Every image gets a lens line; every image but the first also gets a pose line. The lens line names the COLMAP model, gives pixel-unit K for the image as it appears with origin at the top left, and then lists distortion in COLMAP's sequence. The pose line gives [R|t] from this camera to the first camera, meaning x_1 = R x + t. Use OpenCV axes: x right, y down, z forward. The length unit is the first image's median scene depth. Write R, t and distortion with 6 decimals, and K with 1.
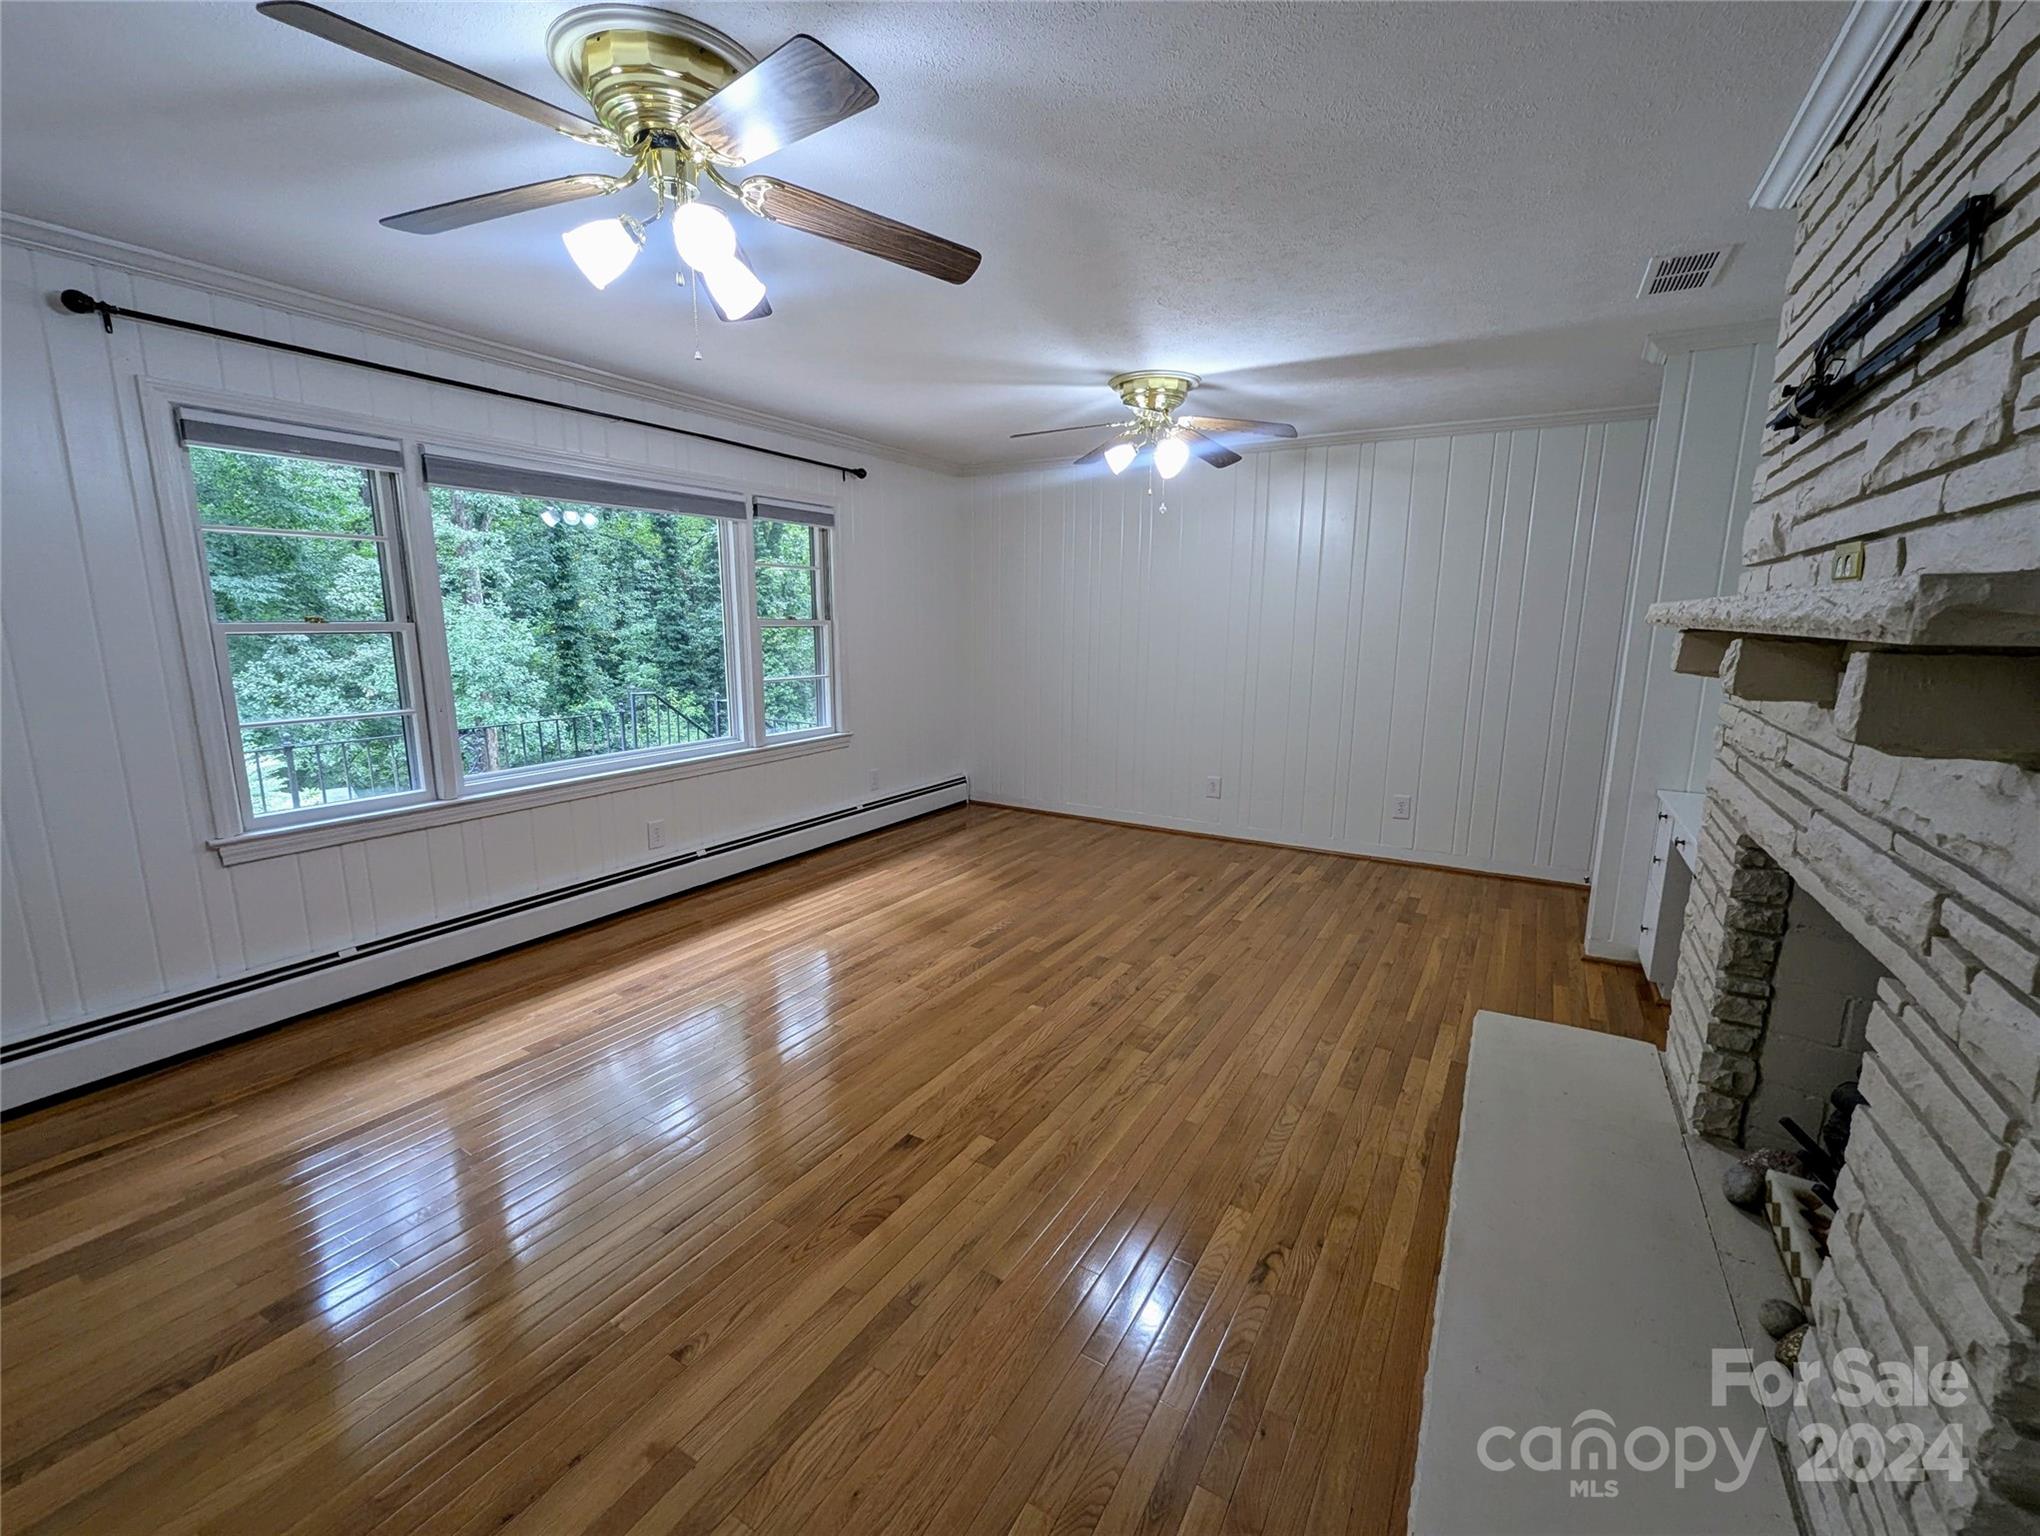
lens RADIAL K [[844.1, 0, 1030.6], [0, 844.1, 773.3], [0, 0, 1]] dist [-0.003478, -0.000538]
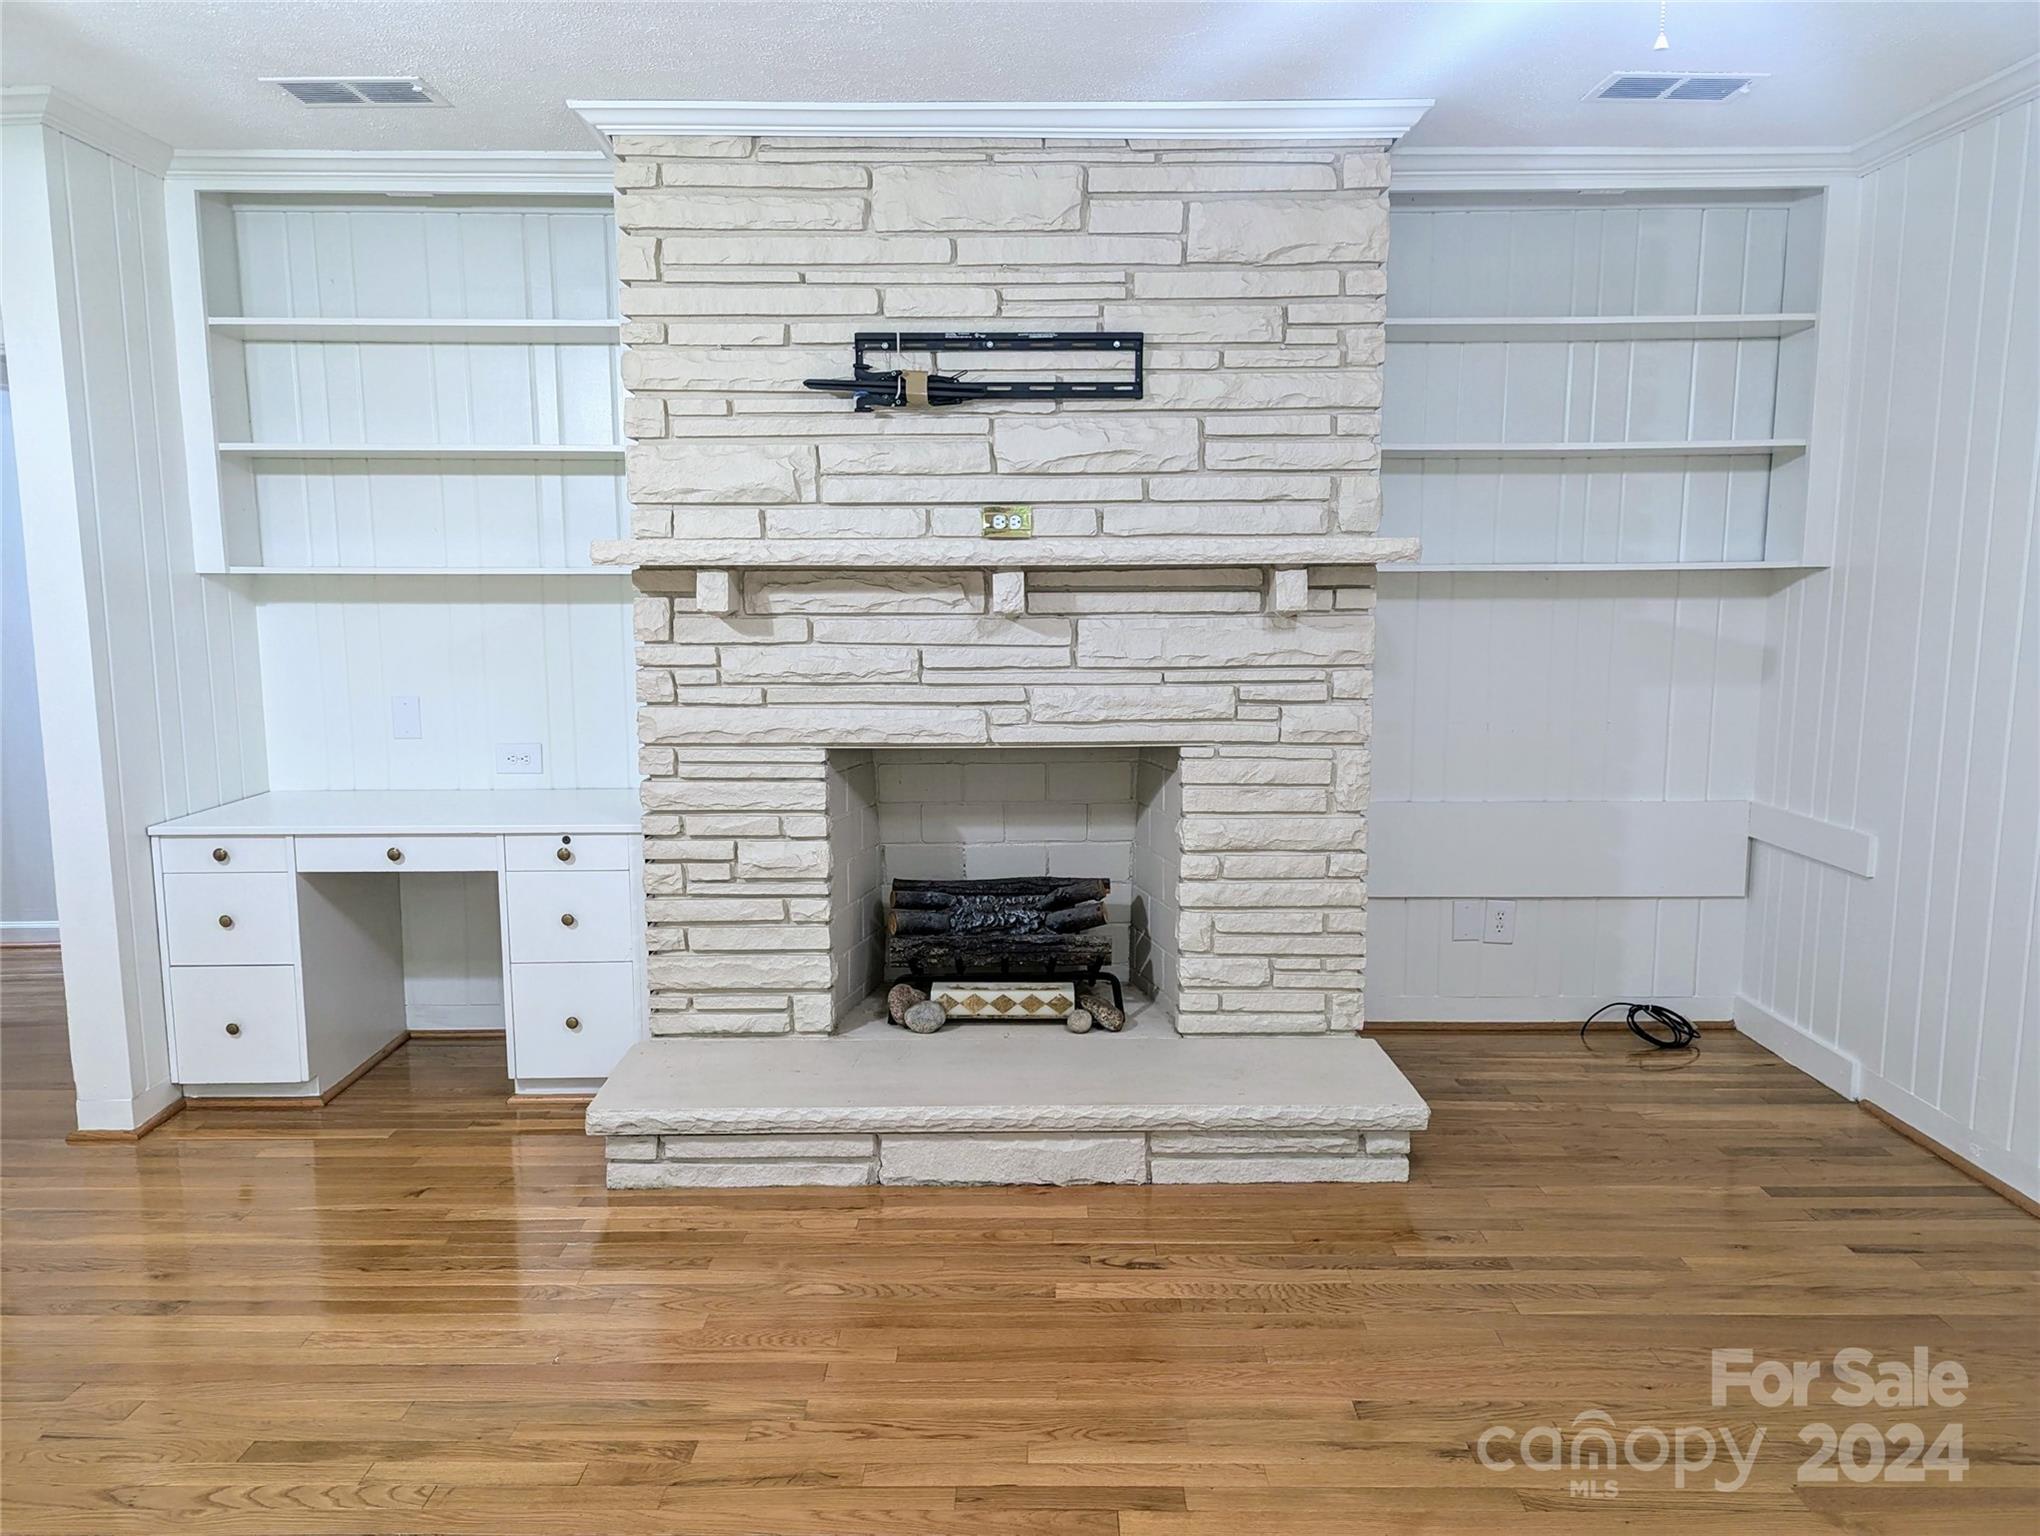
lens RADIAL K [[1435.2, 0, 1020.0], [0, 1435.2, 768.0], [0, 0, 1]] dist [0.036646, -0.002720]
pose [[-0.504414, -0.116539, 0.855562, -0.488052], [0.162511, 0.960330, 0.226621, -0.156310], [-0.848031, 0.253349, -0.465464, 0.893493]]
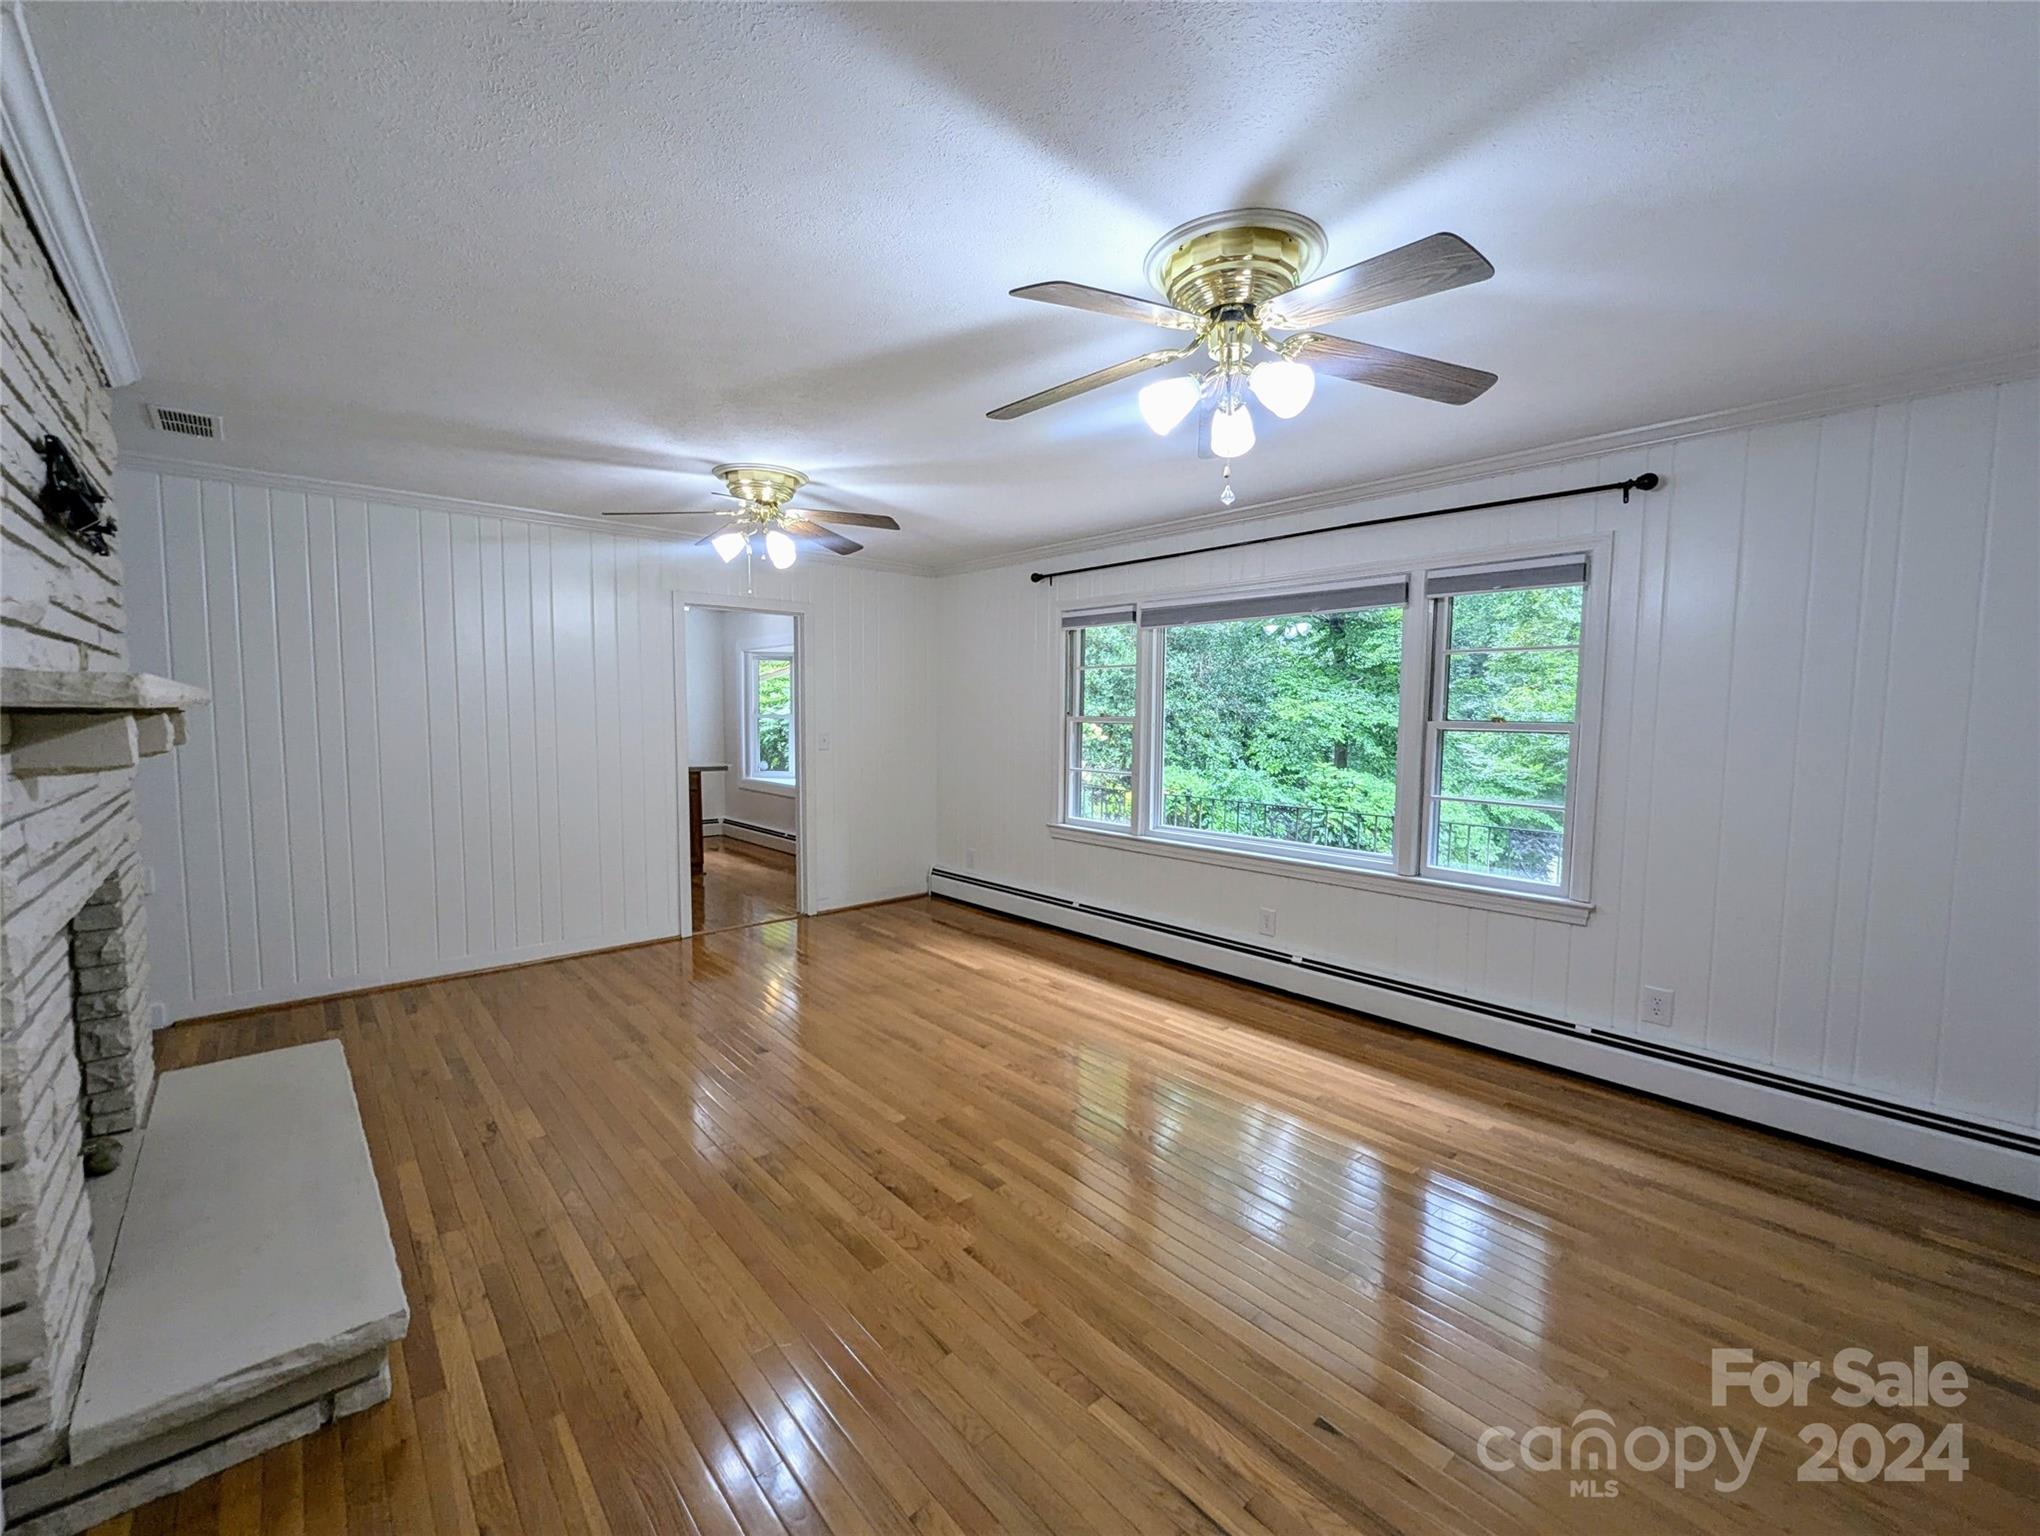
lens RADIAL K [[844.1, 0, 1030.6], [0, 844.1, 773.3], [0, 0, 1]] dist [-0.003478, -0.000538]
pose [[-0.299933, 0.060370, -0.952048, 0.729539], [-0.188281, 0.974618, 0.121117, -0.208230], [0.935195, 0.215579, -0.280954, 1.154664]]
